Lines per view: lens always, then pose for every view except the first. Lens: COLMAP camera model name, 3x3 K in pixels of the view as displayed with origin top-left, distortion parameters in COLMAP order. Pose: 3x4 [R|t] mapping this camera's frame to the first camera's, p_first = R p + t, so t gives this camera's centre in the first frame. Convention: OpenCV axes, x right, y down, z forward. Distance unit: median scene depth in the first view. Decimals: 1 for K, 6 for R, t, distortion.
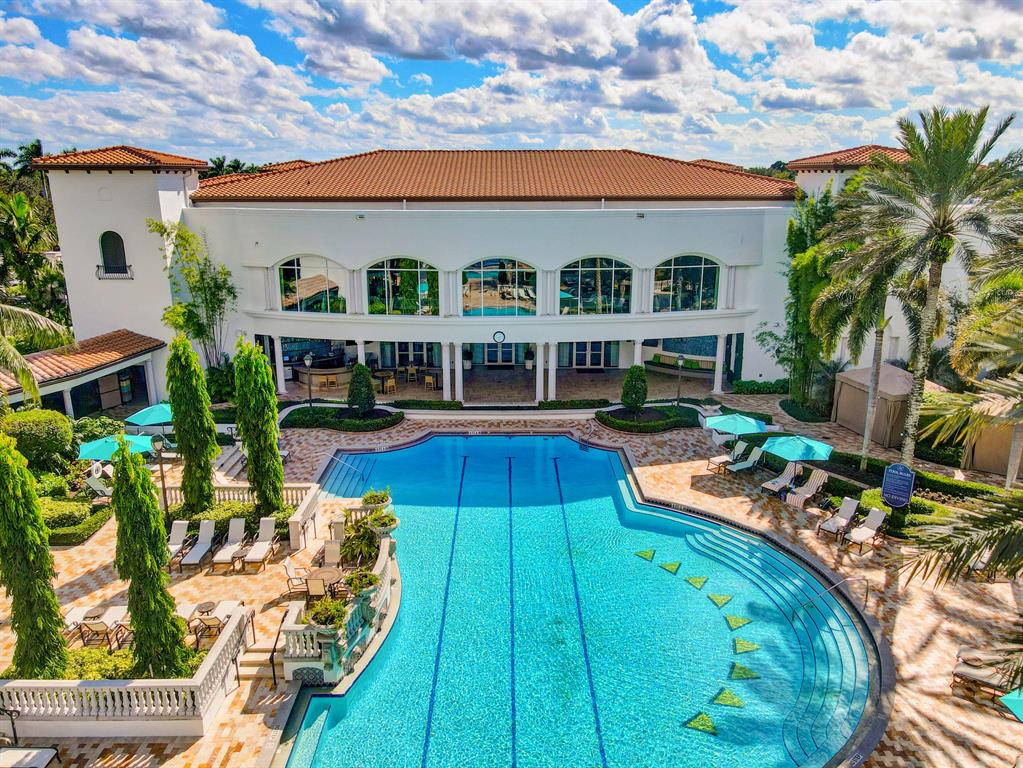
lens RADIAL K [[761.8, 0, 510.8], [0, 761.8, 363.9], [0, 0, 1]] dist [0.006293, 0.005434]
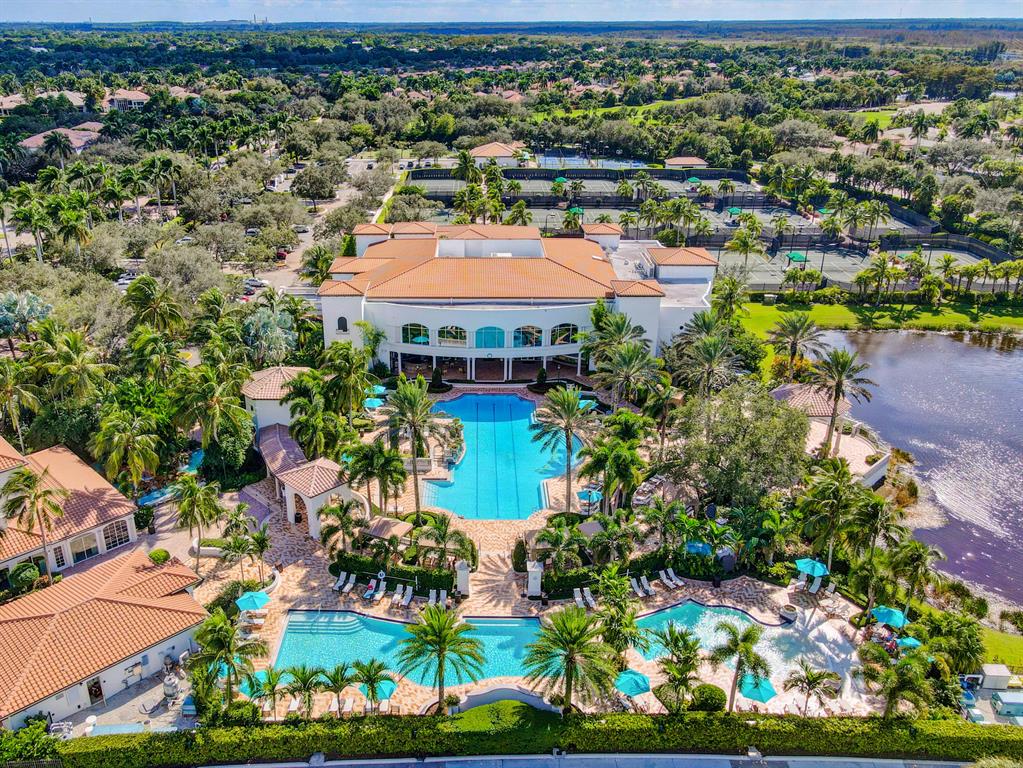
lens RADIAL K [[856.1, 0, 468.2], [0, 856.1, 382.7], [0, 0, 1]] dist [0.009323, 0.010794]
pose [[0.999833, 0.008385, -0.016255, -0.043507], [-0.005817, 0.988358, 0.152032, -0.418188], [0.017340, -0.151912, 0.988242, -2.028861]]
